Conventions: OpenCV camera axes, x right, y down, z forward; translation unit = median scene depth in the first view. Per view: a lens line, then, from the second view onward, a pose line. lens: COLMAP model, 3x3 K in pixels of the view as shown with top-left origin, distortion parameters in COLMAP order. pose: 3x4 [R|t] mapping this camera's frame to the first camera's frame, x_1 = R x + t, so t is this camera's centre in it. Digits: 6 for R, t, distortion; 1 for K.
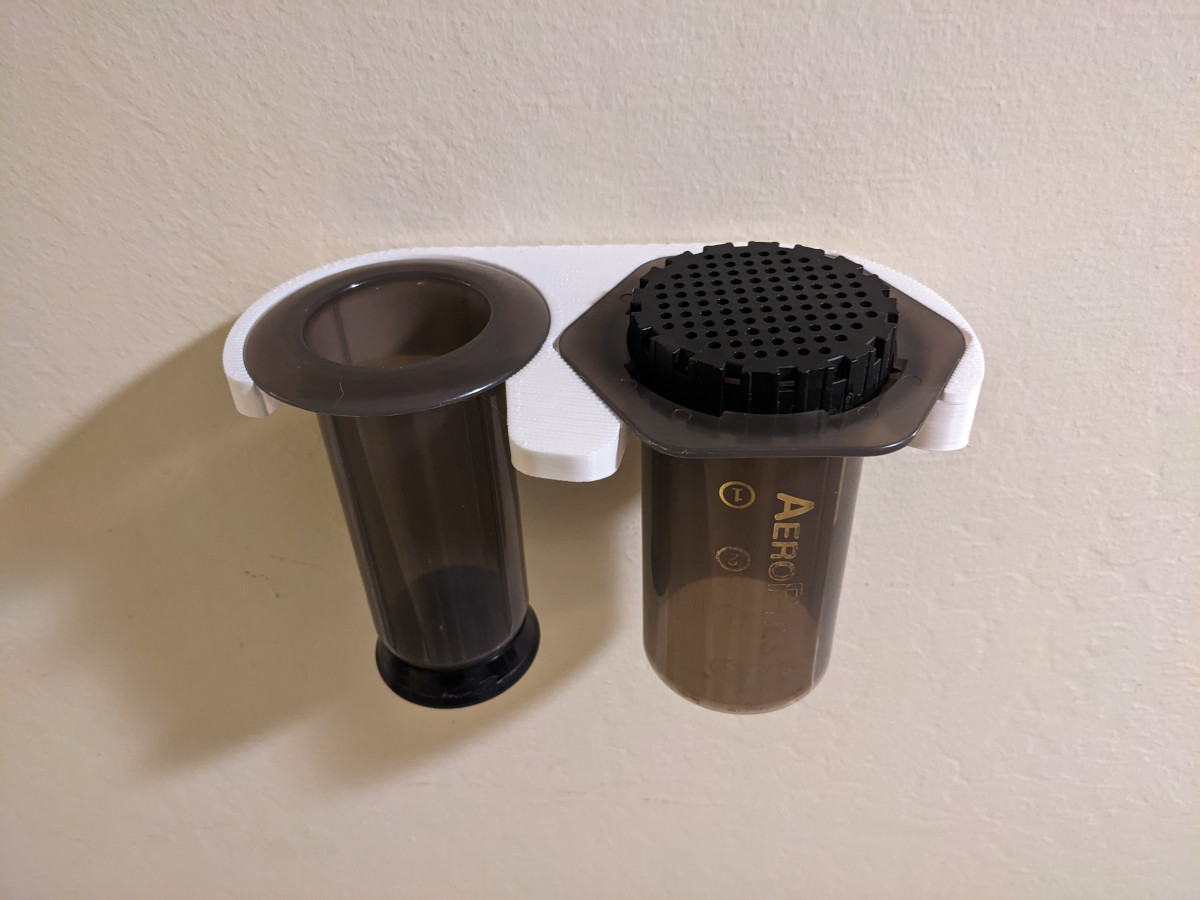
lens RADIAL K [[969.1, 0, 605.0], [0, 969.1, 449.3], [0, 0, 1]] dist [0.010713, -0.066879]
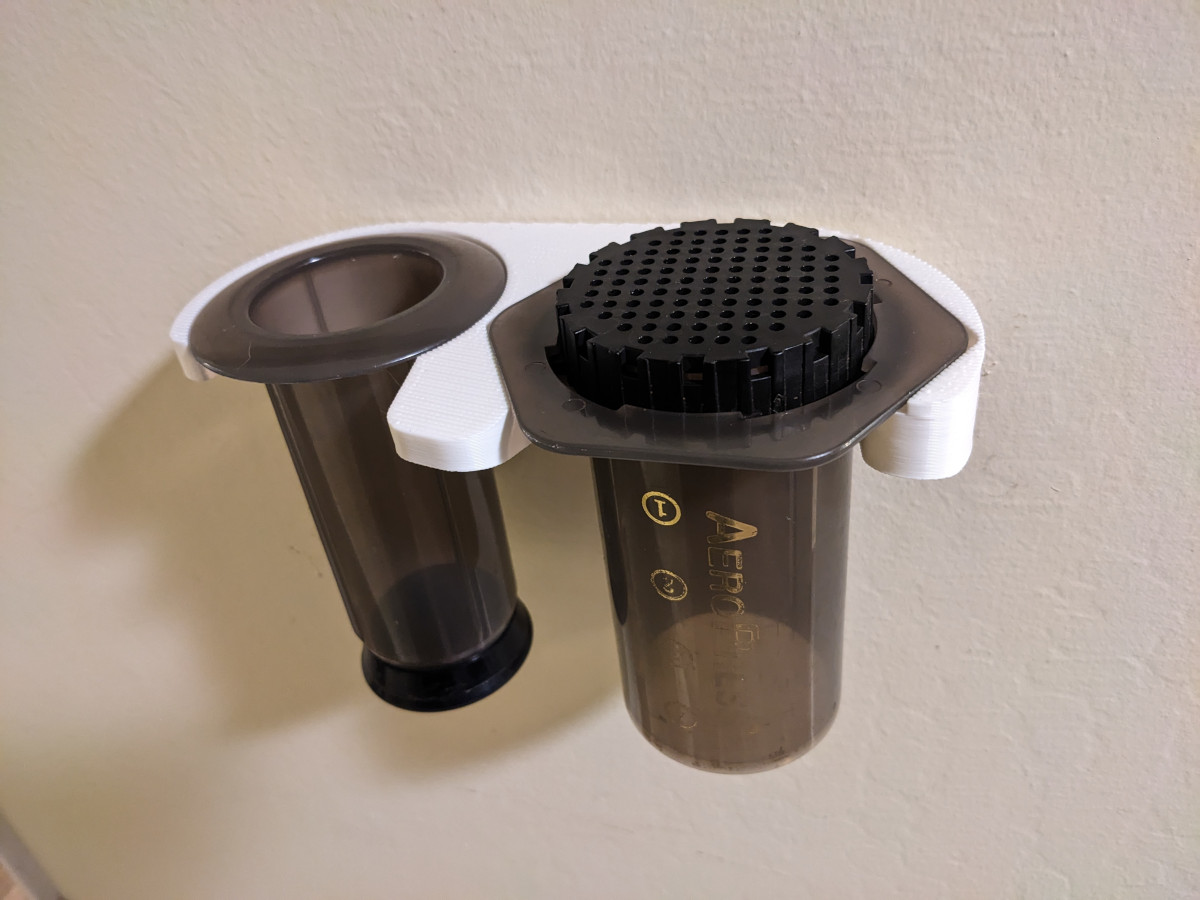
lens RADIAL K [[969.1, 0, 582.0], [0, 969.1, 442.9], [0, 0, 1]] dist [0.010713, -0.066879]
pose [[0.959412, 0.085134, -0.268850, 0.256866], [-0.093163, 0.995502, -0.017226, 0.009844], [0.266175, 0.041574, 0.963028, 0.143656]]
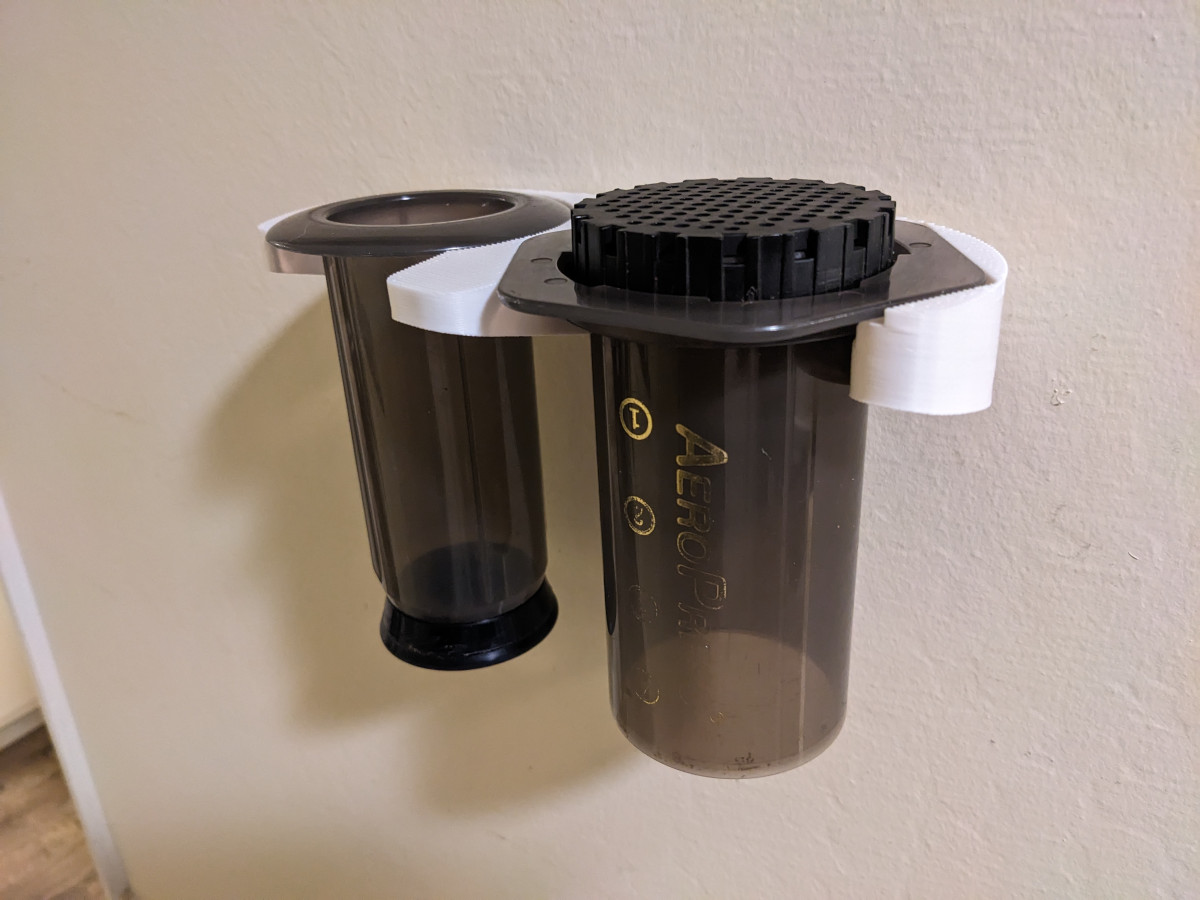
lens RADIAL K [[969.1, 0, 615.6], [0, 969.1, 459.2], [0, 0, 1]] dist [0.010713, -0.066879]
pose [[0.860456, 0.207602, -0.465313, 0.445173], [-0.301403, 0.943703, -0.136316, 0.170849], [0.410818, 0.257540, 0.874587, 0.254505]]
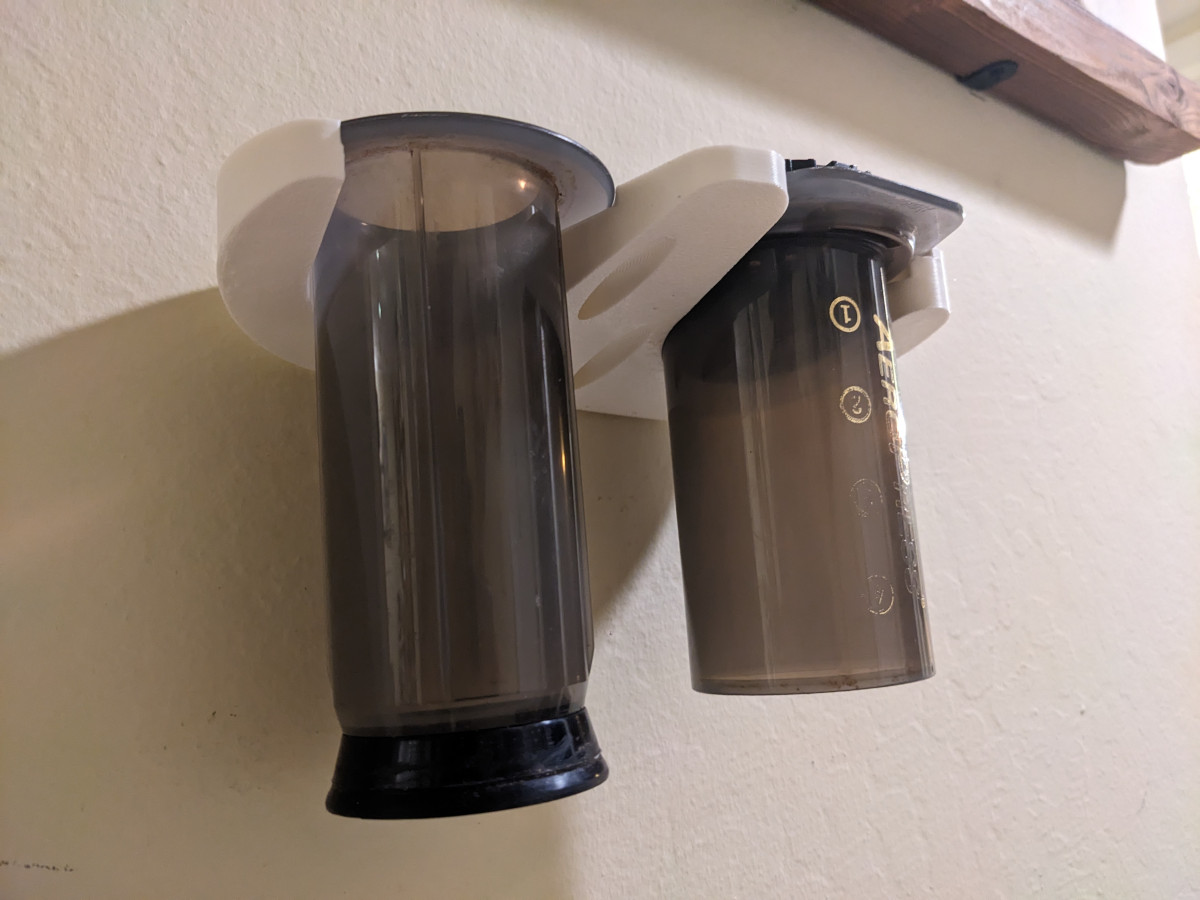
lens RADIAL K [[969.1, 0, 609.7], [0, 969.1, 447.4], [0, 0, 1]] dist [0.010713, -0.066879]
pose [[0.790686, 0.065039, 0.608758, -0.550749], [0.418354, 0.668573, -0.614809, 0.552896], [-0.446986, 0.740797, 0.501422, 0.630188]]
